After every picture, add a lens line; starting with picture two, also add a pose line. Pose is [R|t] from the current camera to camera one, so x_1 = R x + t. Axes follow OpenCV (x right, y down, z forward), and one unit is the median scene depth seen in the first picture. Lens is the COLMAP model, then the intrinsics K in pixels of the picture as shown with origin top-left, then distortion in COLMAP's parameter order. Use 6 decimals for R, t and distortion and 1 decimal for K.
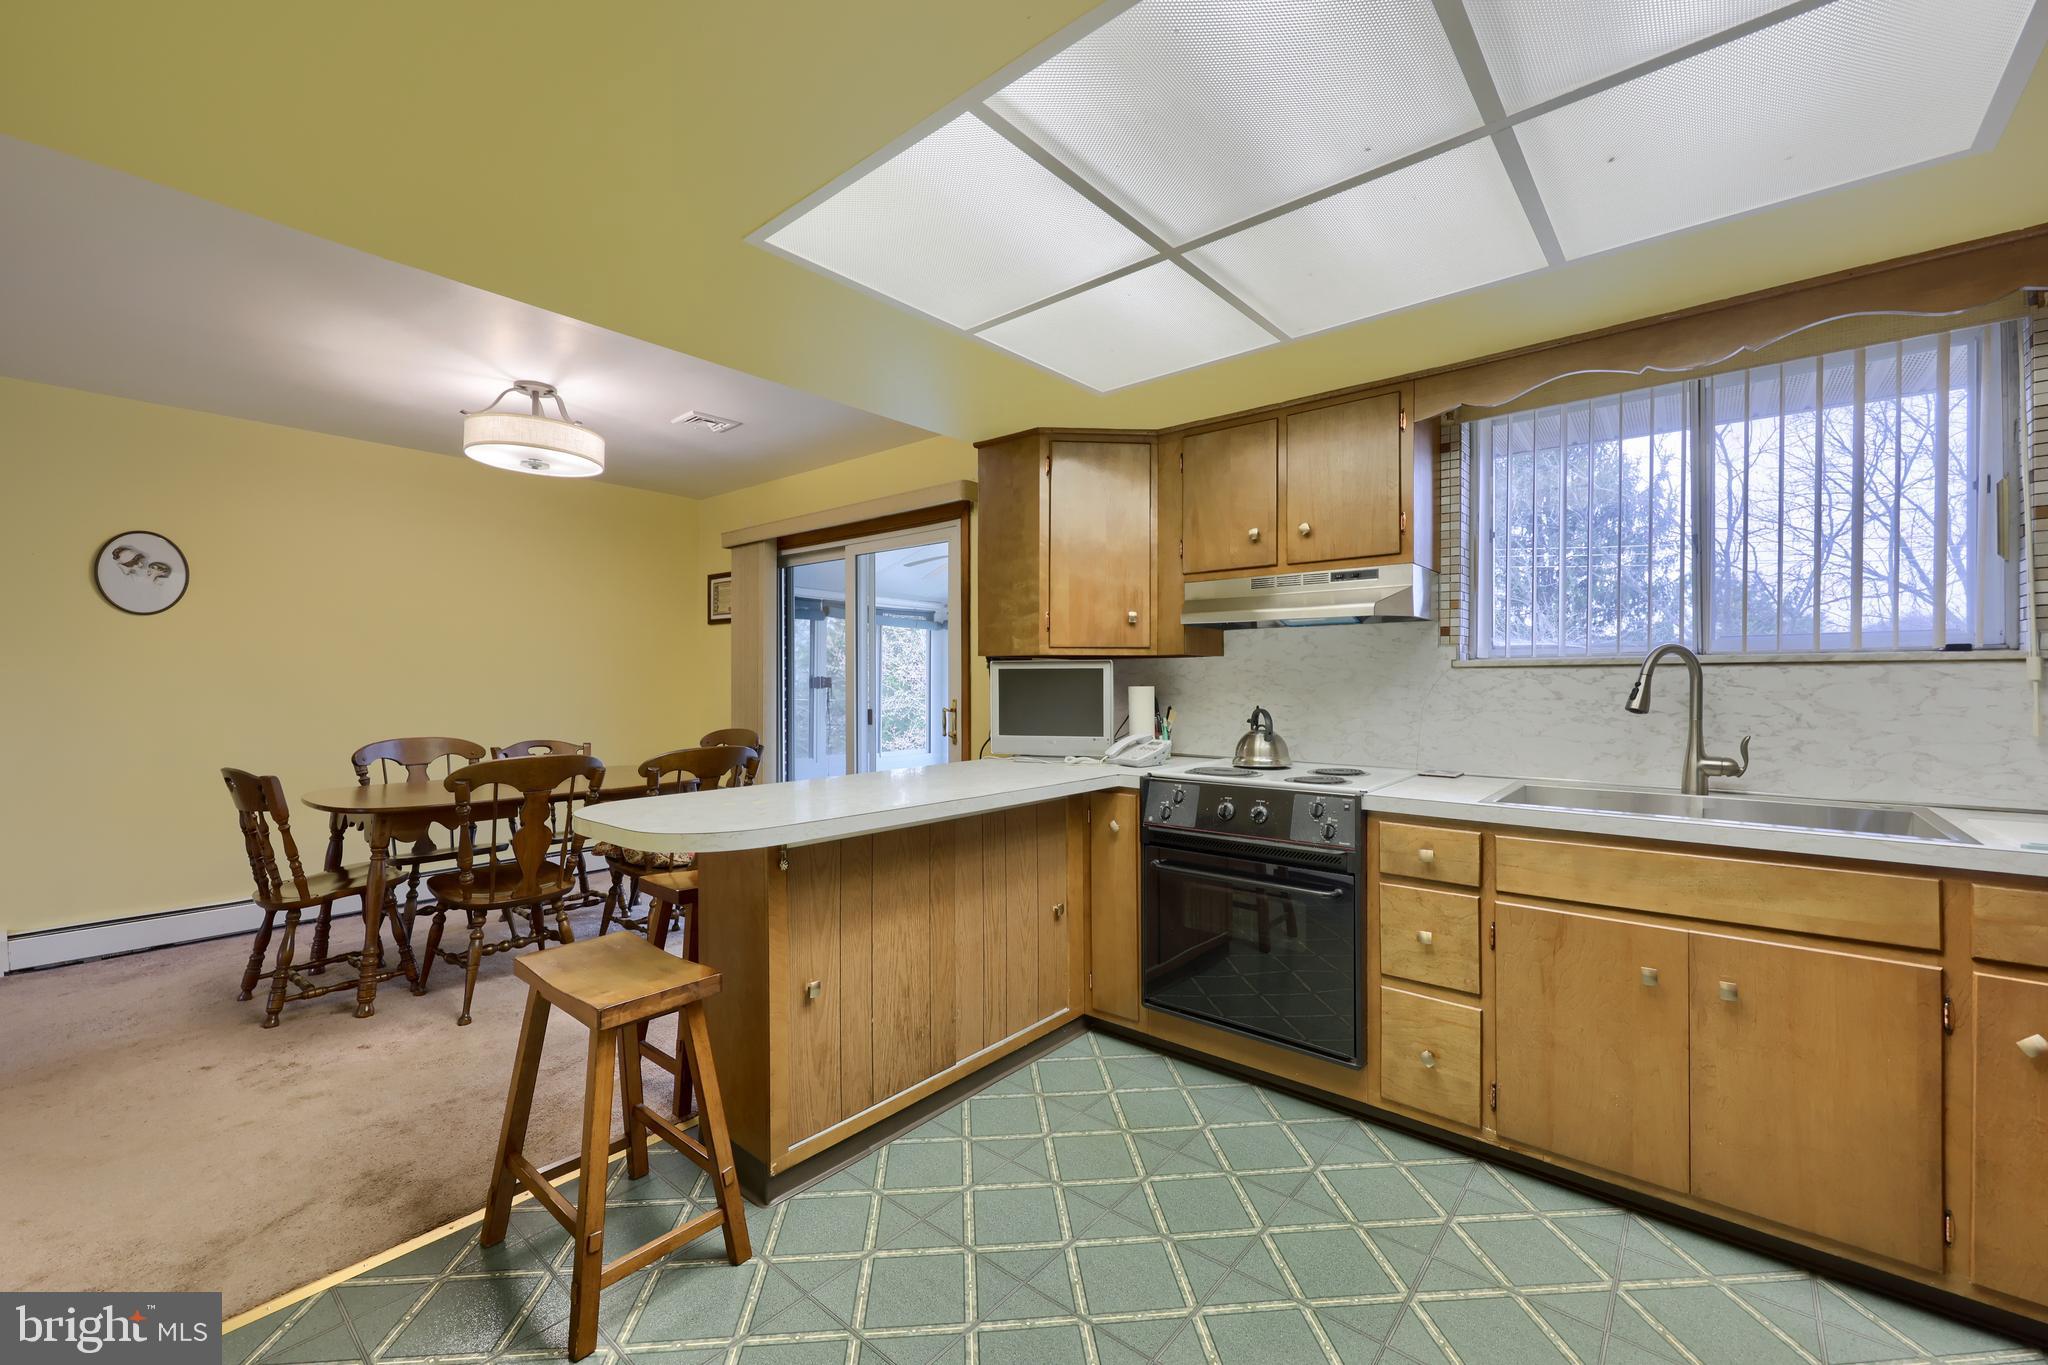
lens RADIAL K [[834.0, 0, 1004.3], [0, 834.0, 682.4], [0, 0, 1]] dist [0.004554, -0.000183]
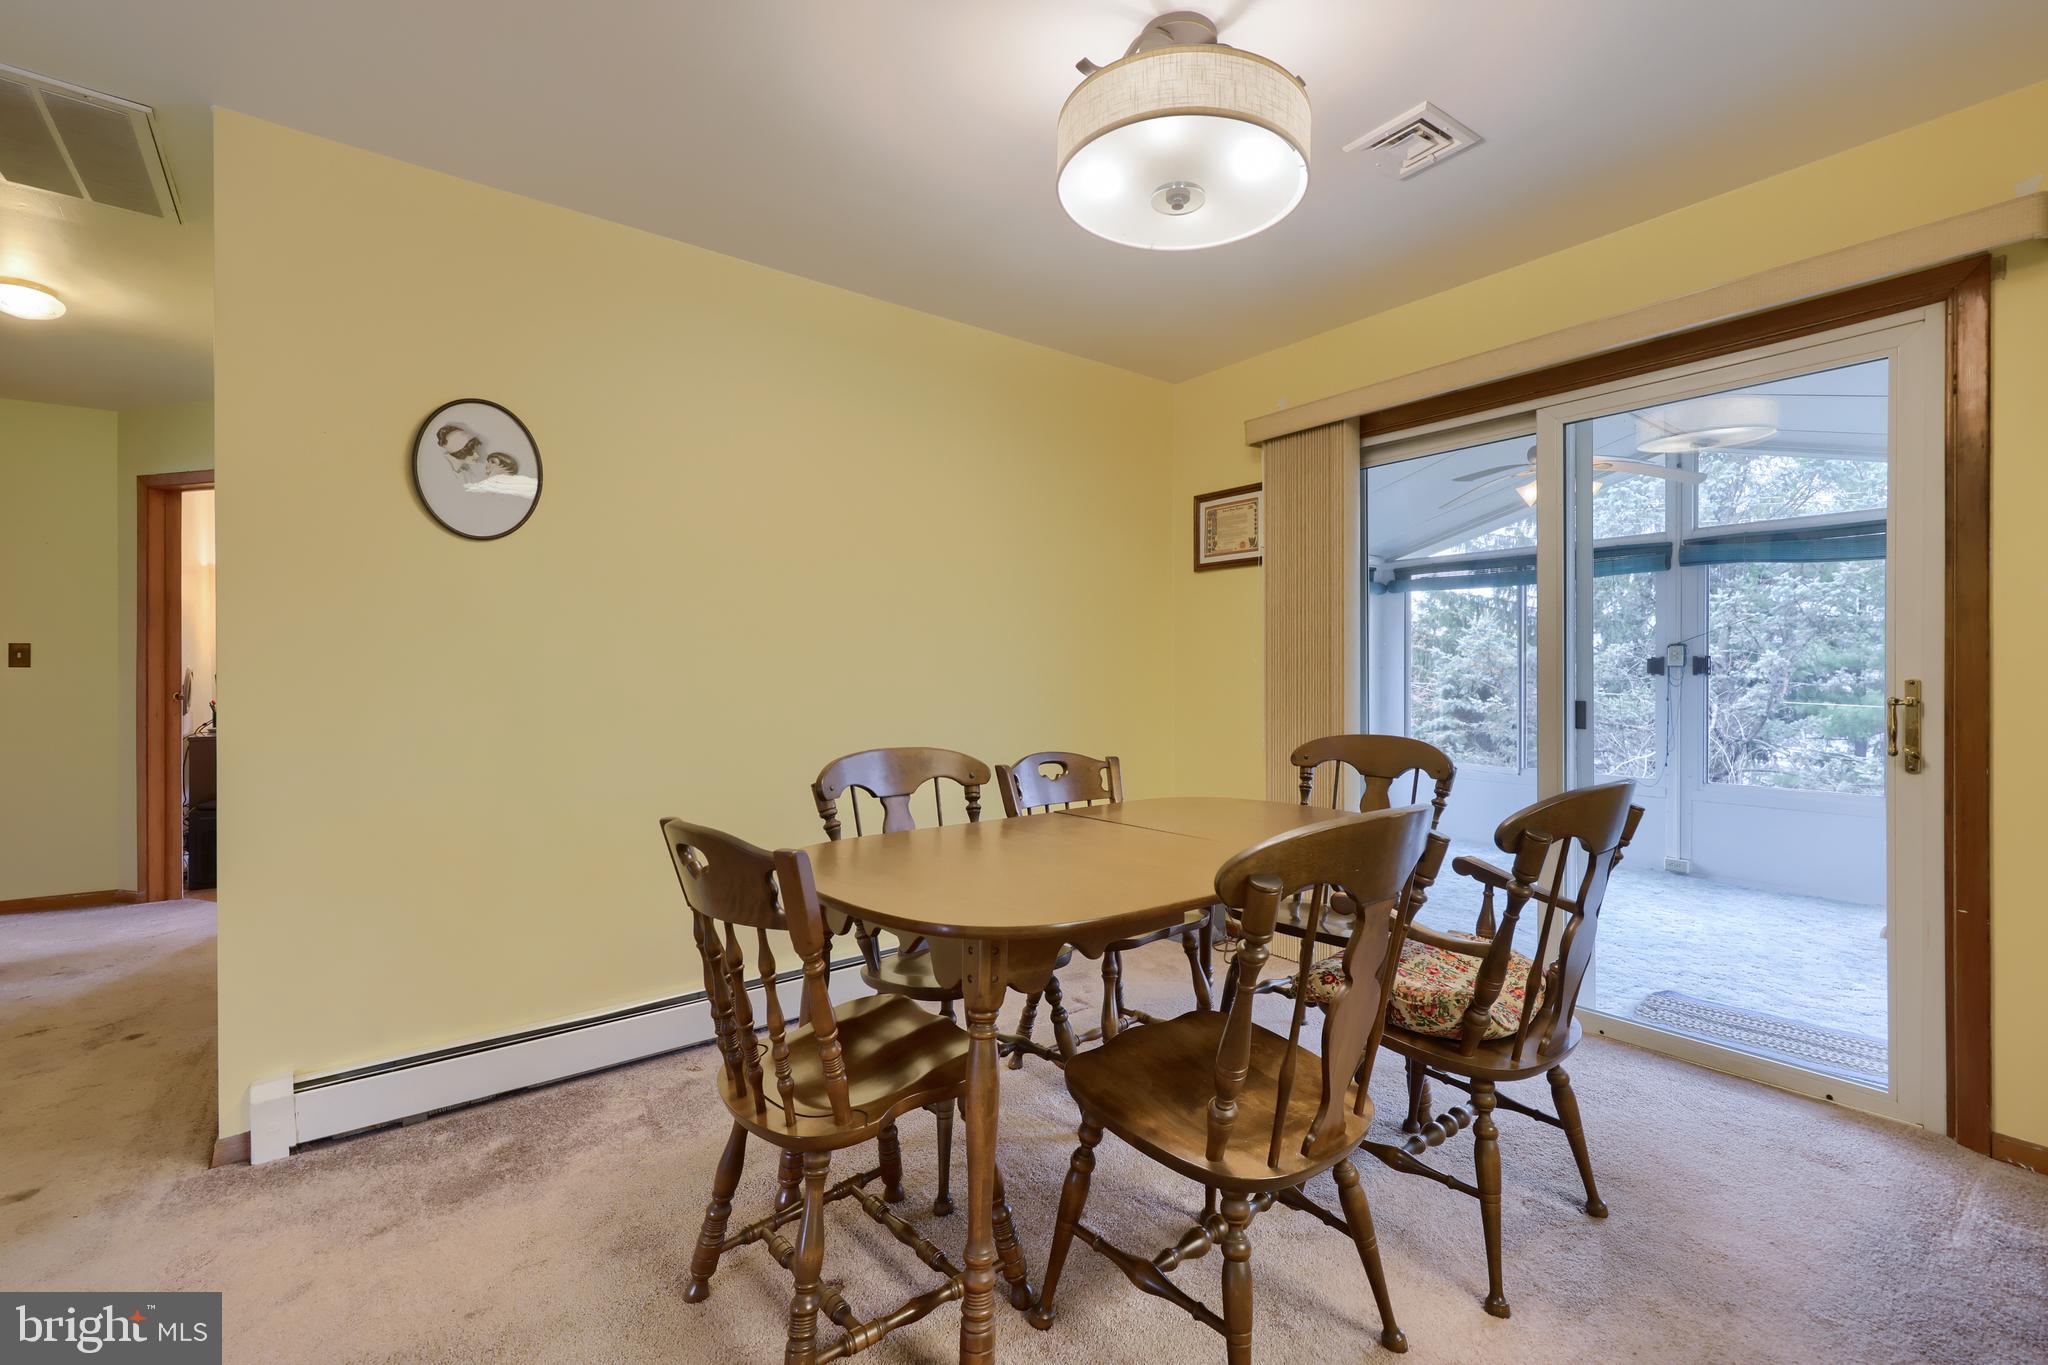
lens RADIAL K [[866.0, 0, 1032.5], [0, 866.0, 684.1], [0, 0, 1]] dist [0.000366, -0.000022]
pose [[0.984615, -0.002805, -0.174716, -0.533165], [0.003871, 0.999976, 0.005759, 0.020055], [0.174696, -0.006347, 0.984602, 0.460844]]
